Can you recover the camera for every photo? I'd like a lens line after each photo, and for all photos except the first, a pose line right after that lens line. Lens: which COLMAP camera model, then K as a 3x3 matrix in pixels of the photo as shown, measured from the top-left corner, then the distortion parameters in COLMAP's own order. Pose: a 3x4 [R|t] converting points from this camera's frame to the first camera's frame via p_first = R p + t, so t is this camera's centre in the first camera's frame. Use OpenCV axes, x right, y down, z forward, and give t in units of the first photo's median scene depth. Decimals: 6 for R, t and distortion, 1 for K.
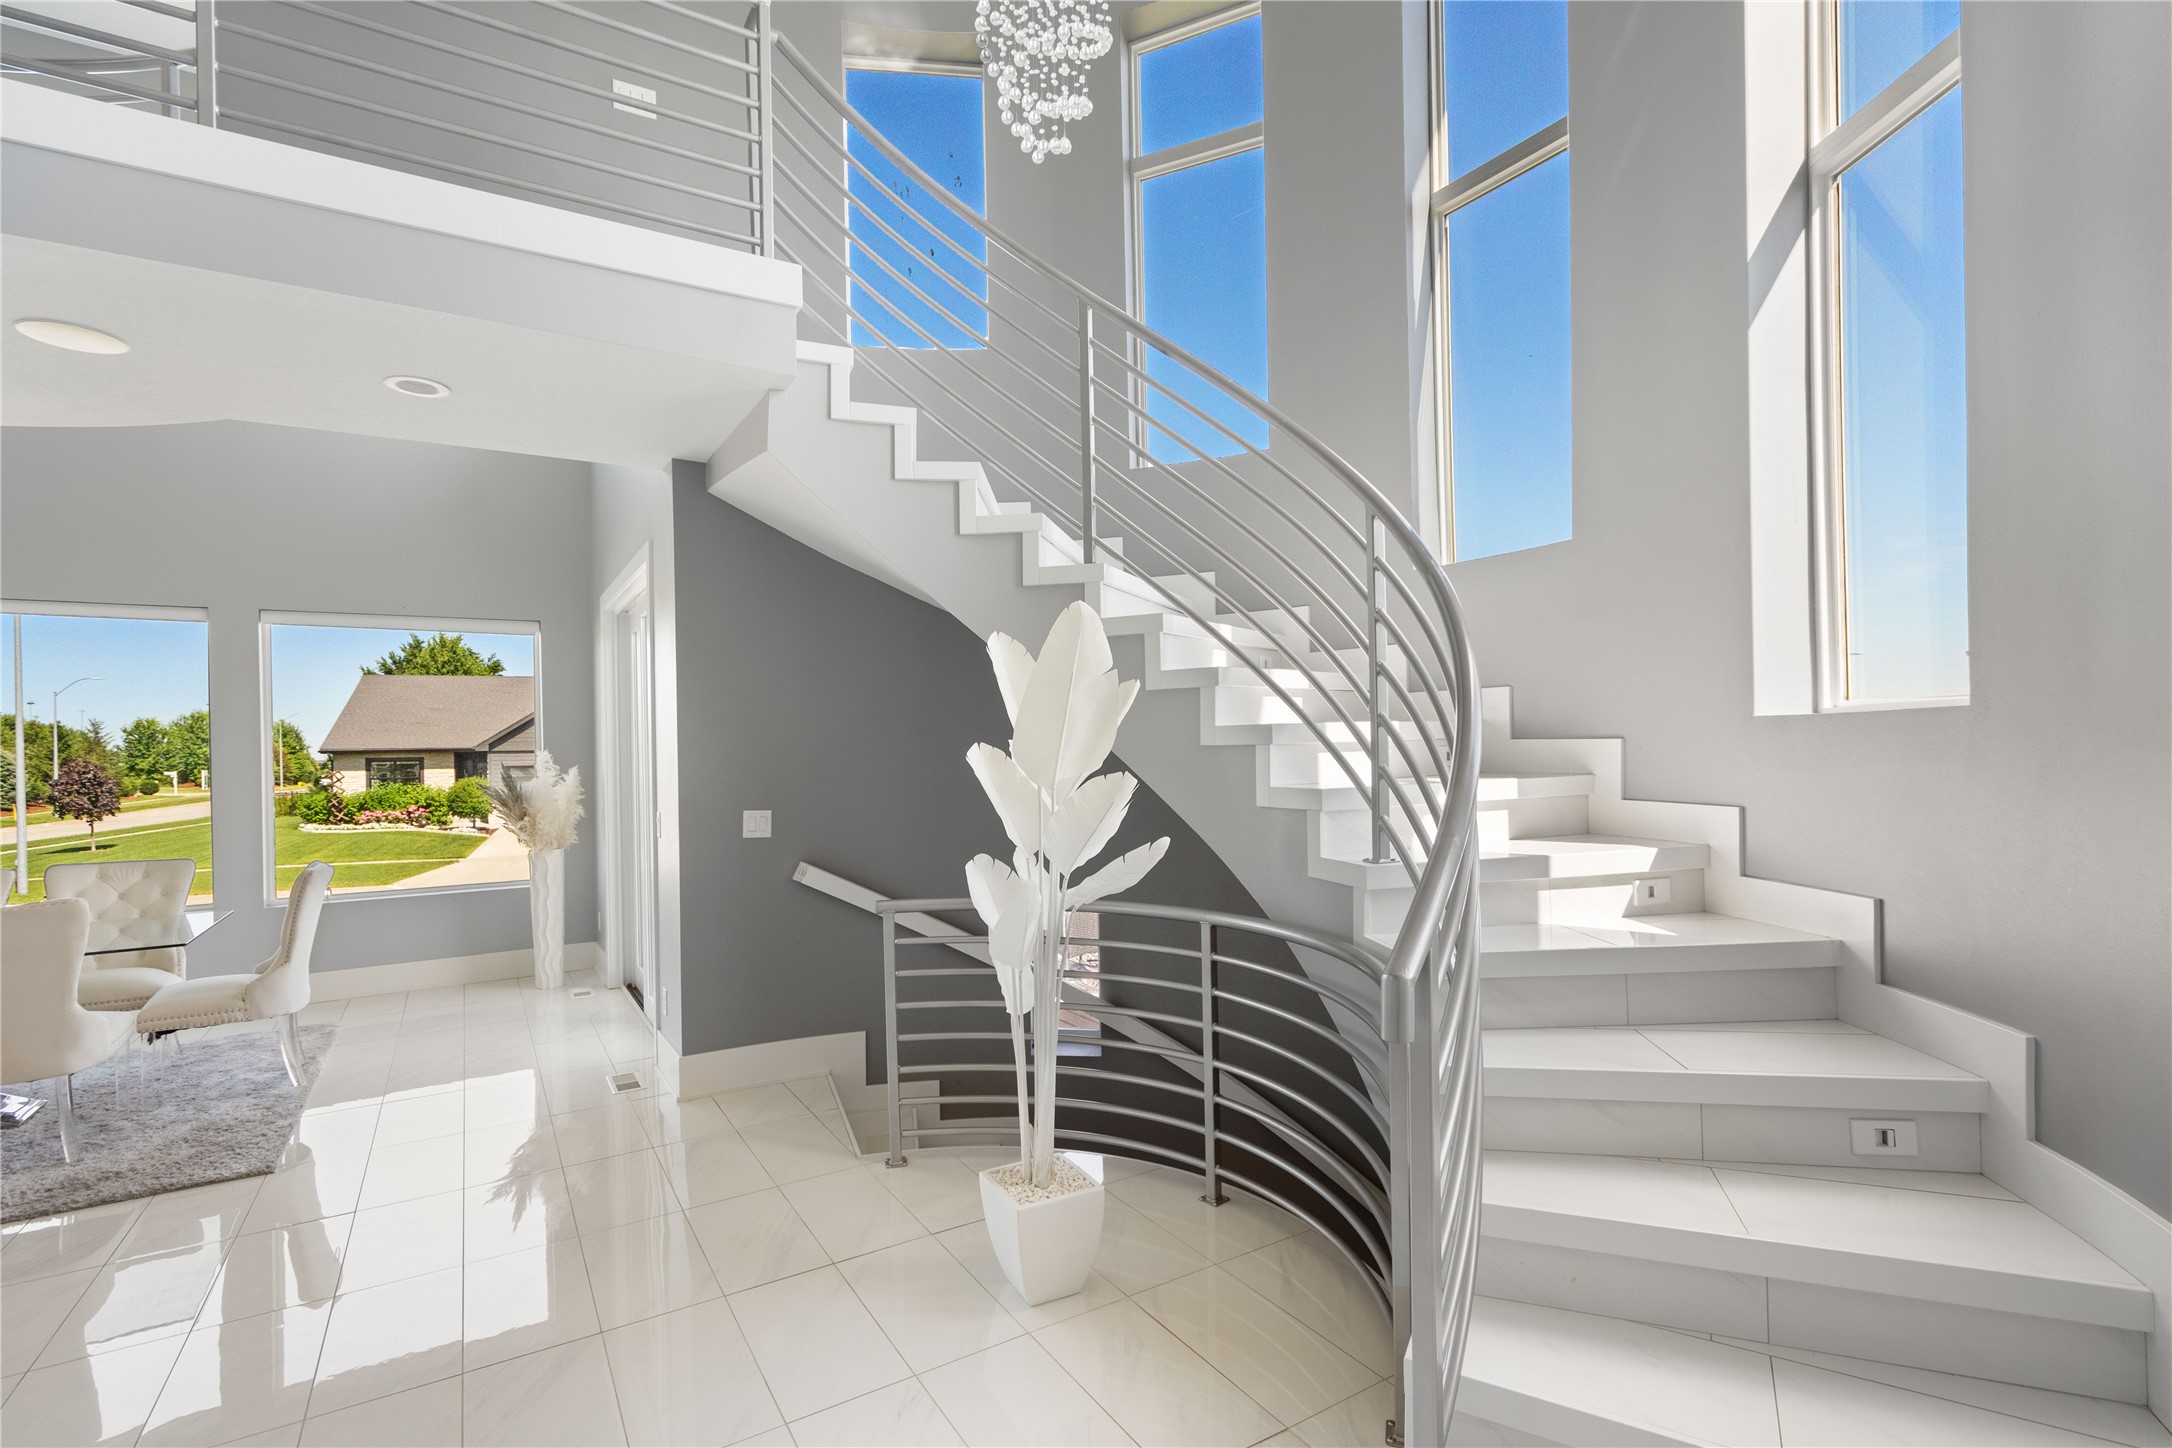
lens RADIAL K [[1009.2, 0, 1063.2], [0, 1009.2, 761.6], [0, 0, 1]] dist [-0.007587, 0.002401]
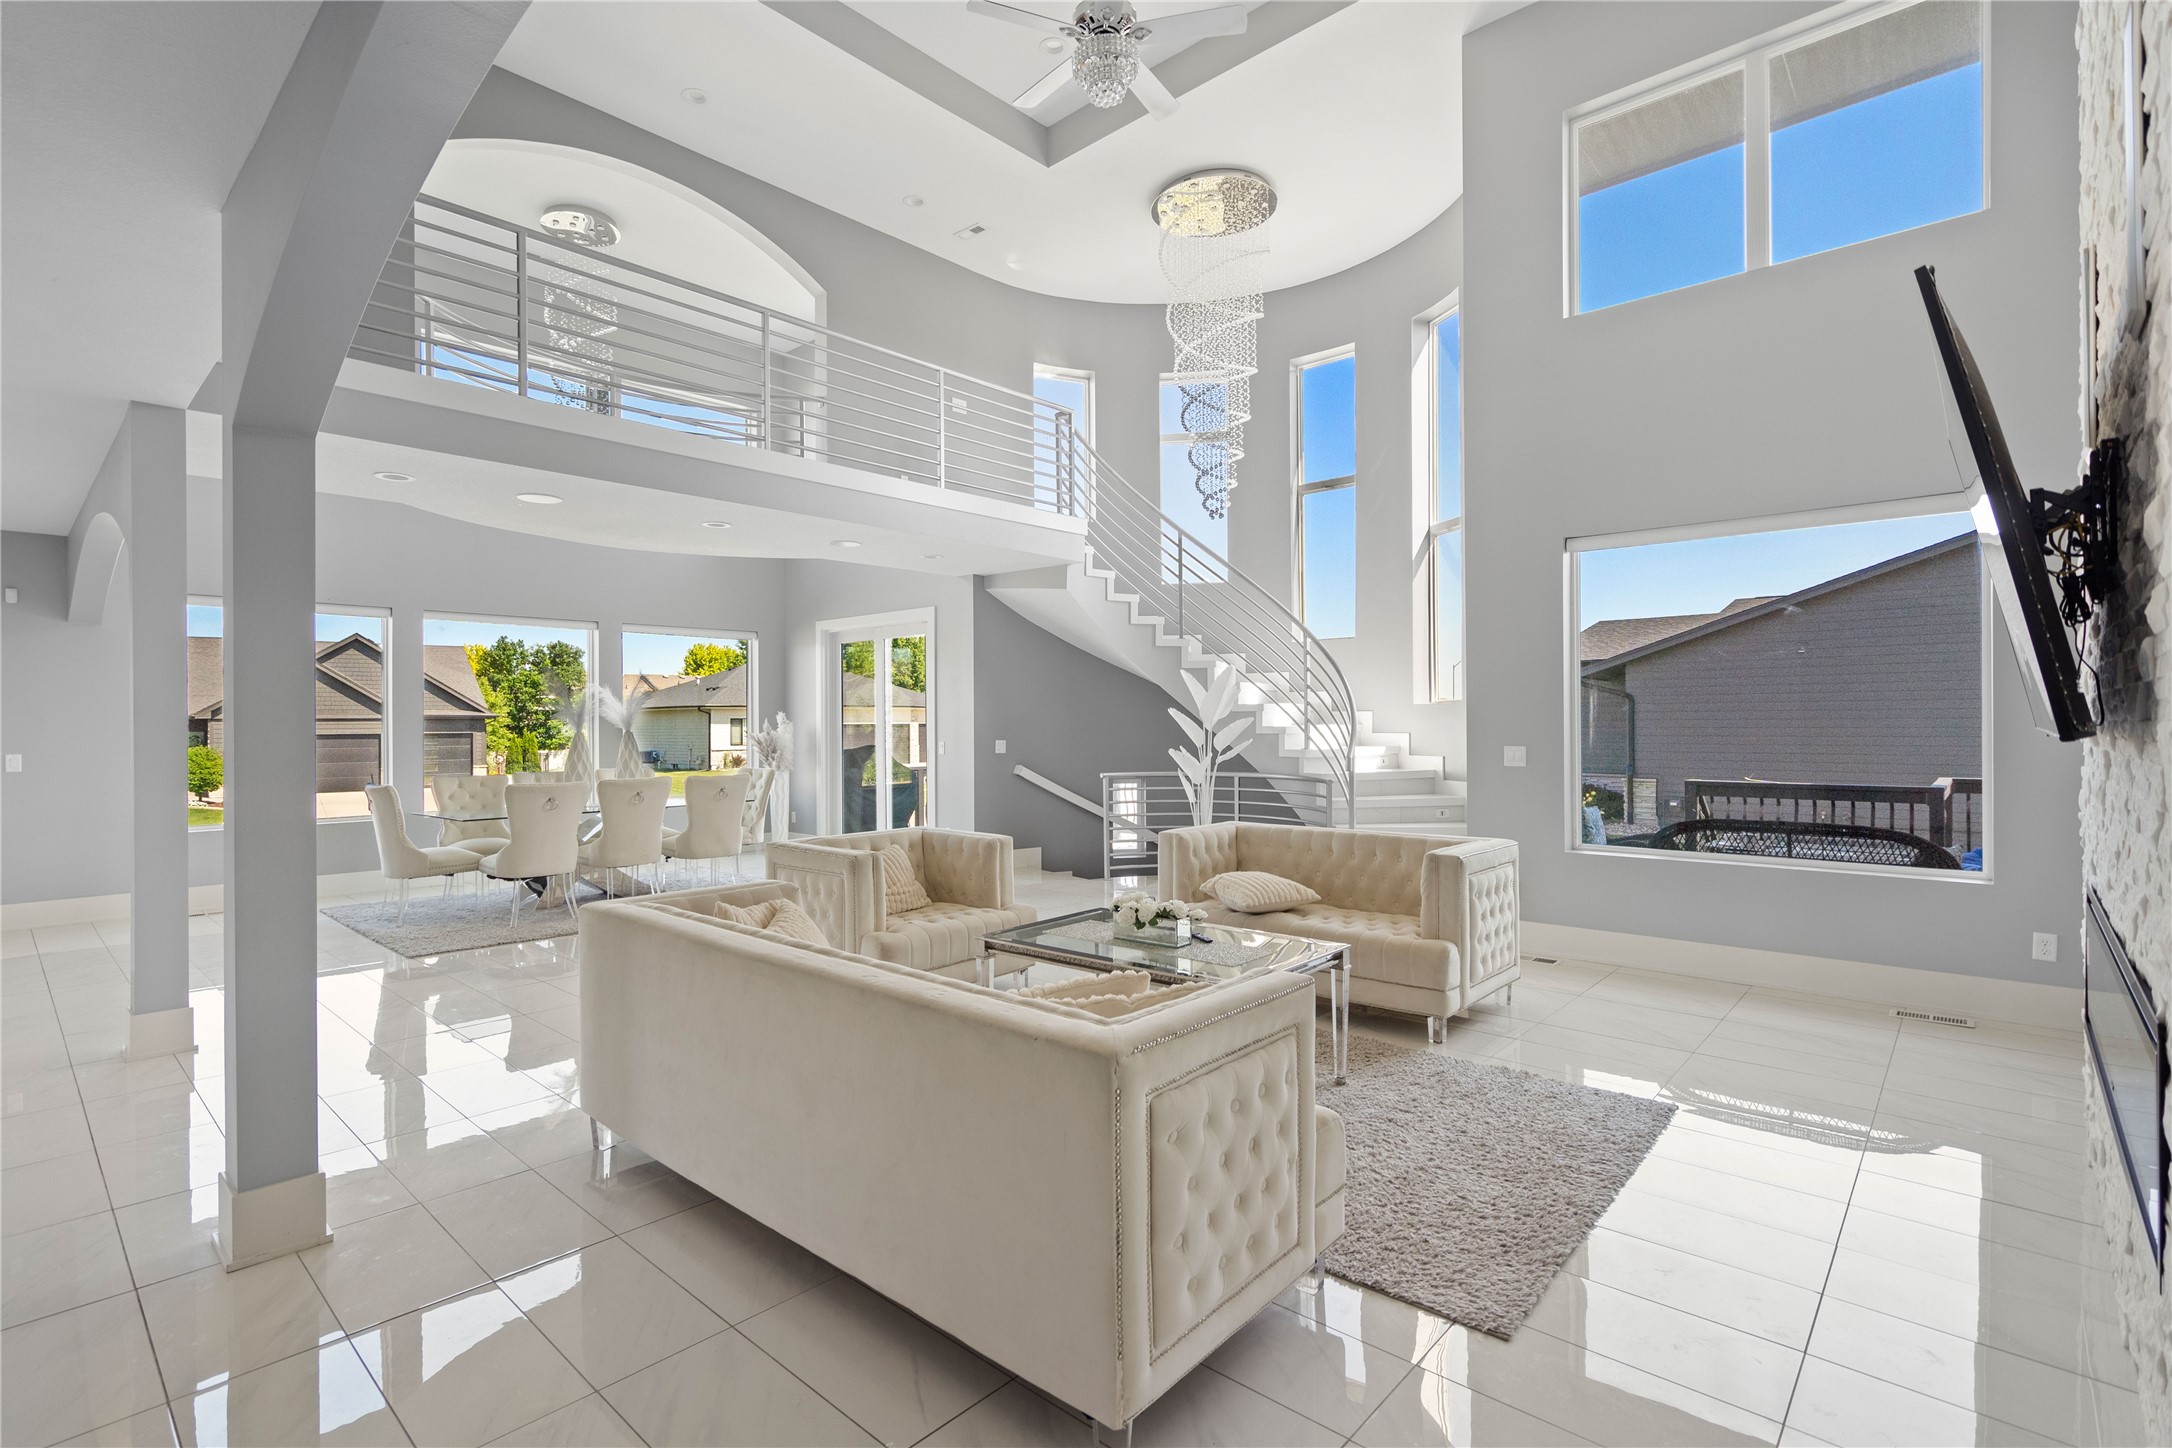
lens RADIAL K [[1009.2, 0, 1072.8], [0, 1009.2, 735.5], [0, 0, 1]] dist [-0.007587, 0.002401]
pose [[0.961737, 0.010143, 0.273787, -0.796953], [-0.007855, 0.999924, -0.009454, 0.061066], [-0.273862, 0.006941, 0.961744, -1.156529]]
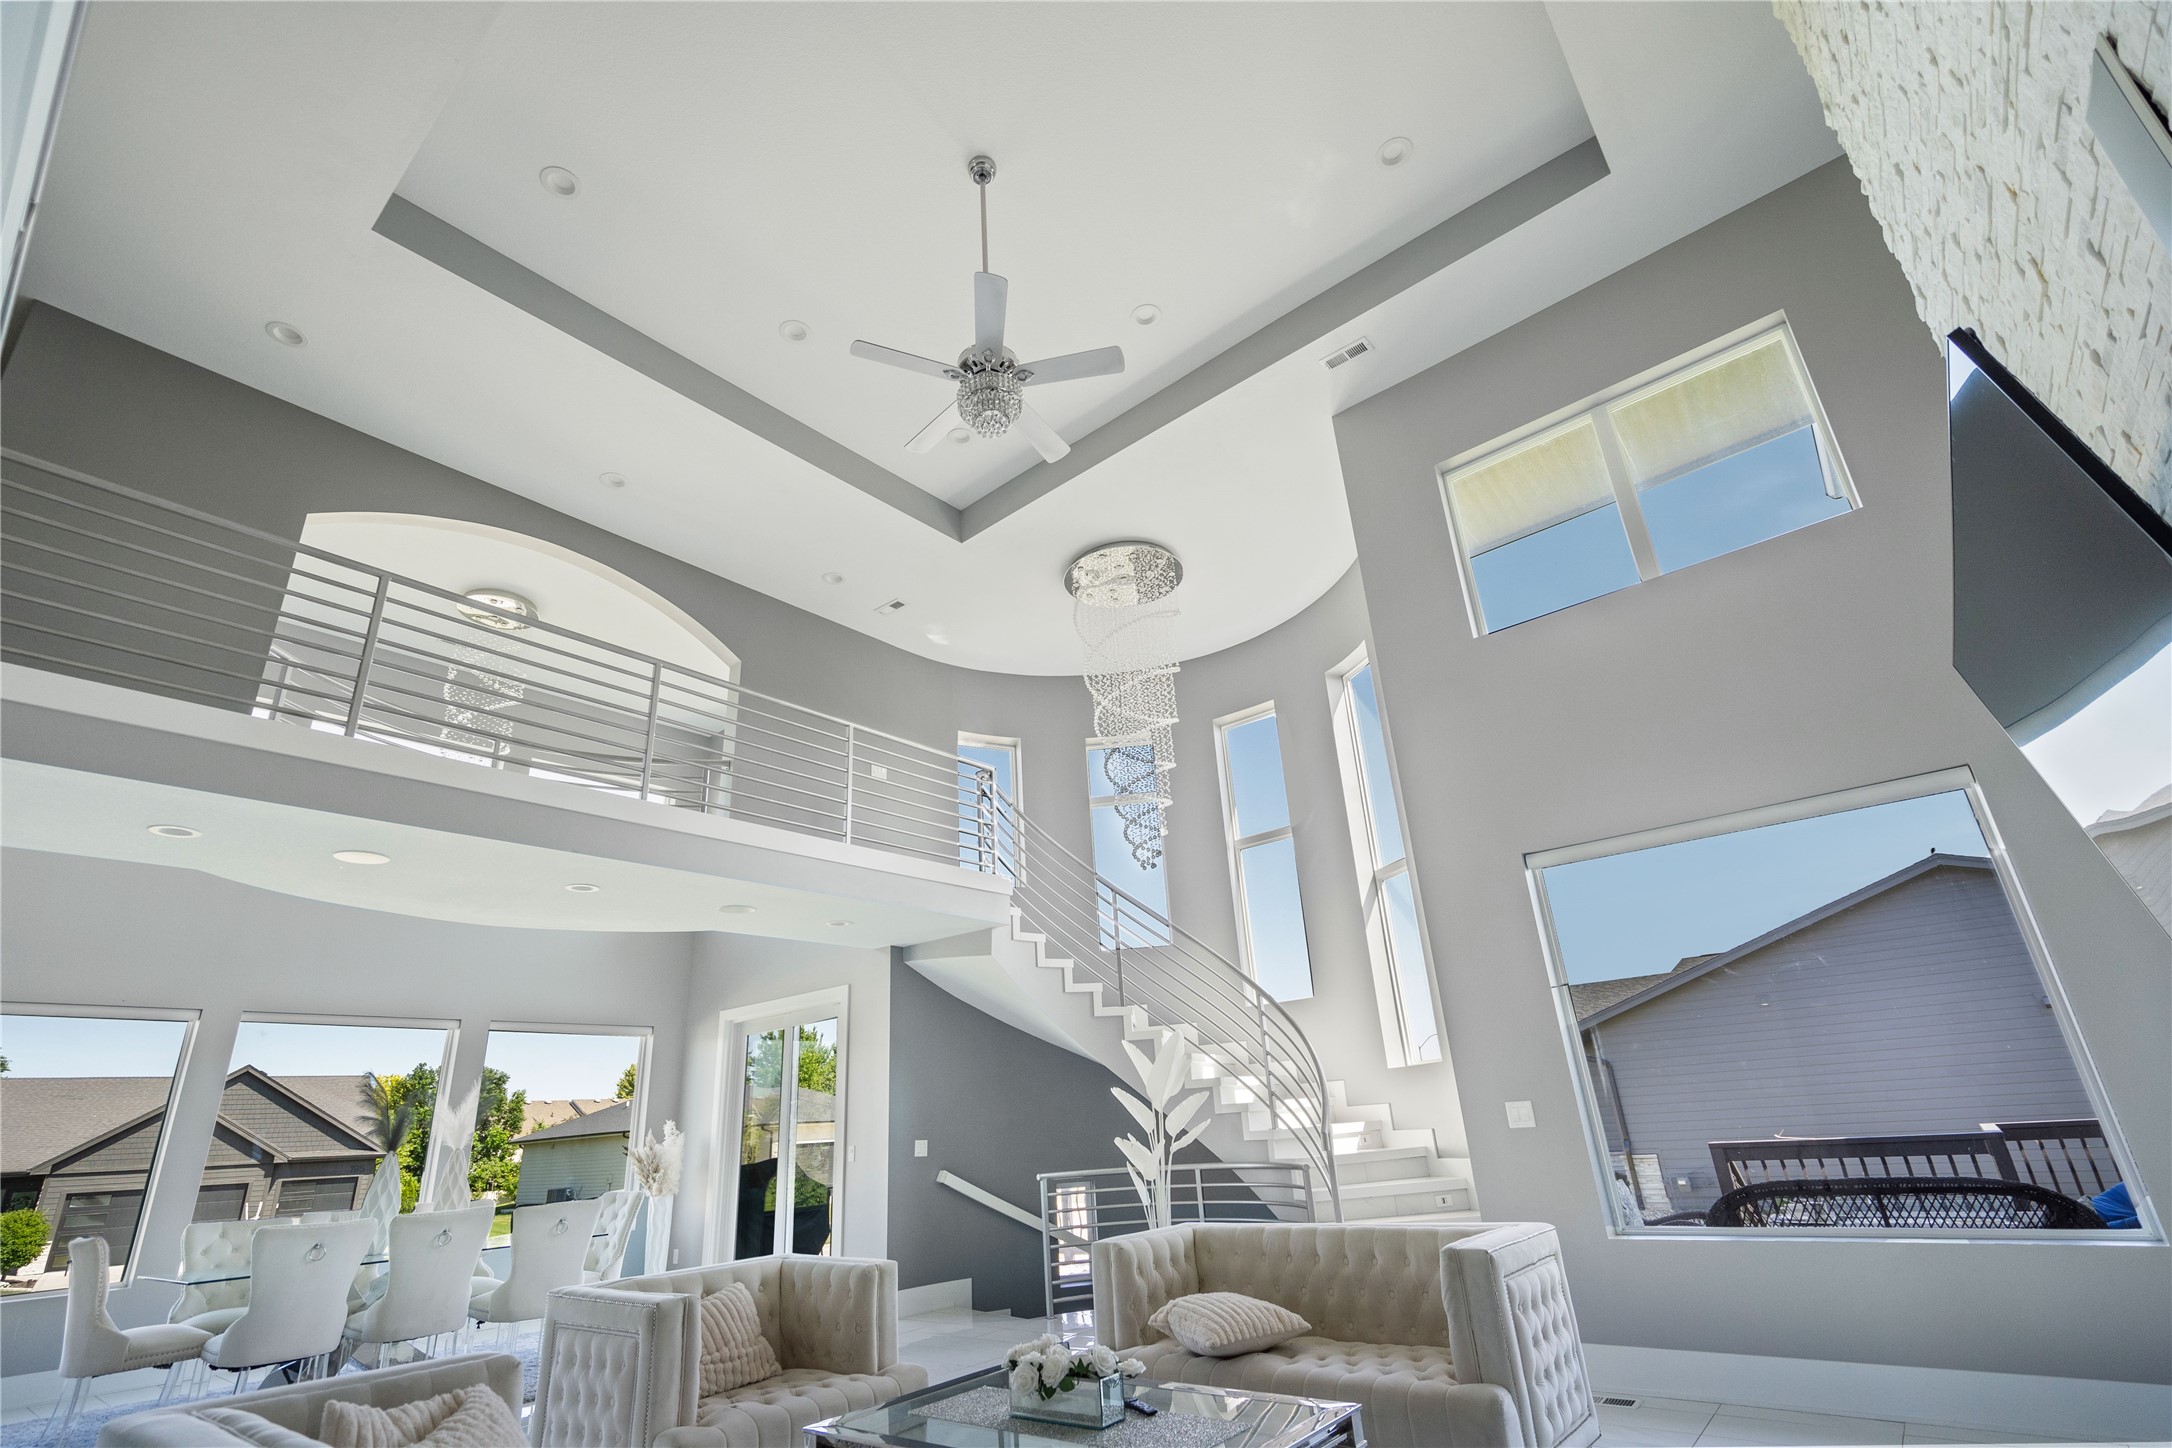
lens RADIAL K [[1009.2, 0, 1079.8], [0, 1009.2, 733.0], [0, 0, 1]] dist [-0.007587, 0.002401]
pose [[0.947797, 0.082610, 0.307987, -0.700906], [0.044192, 0.922509, -0.383437, 0.086855], [-0.315796, 0.377031, 0.870701, -1.000824]]
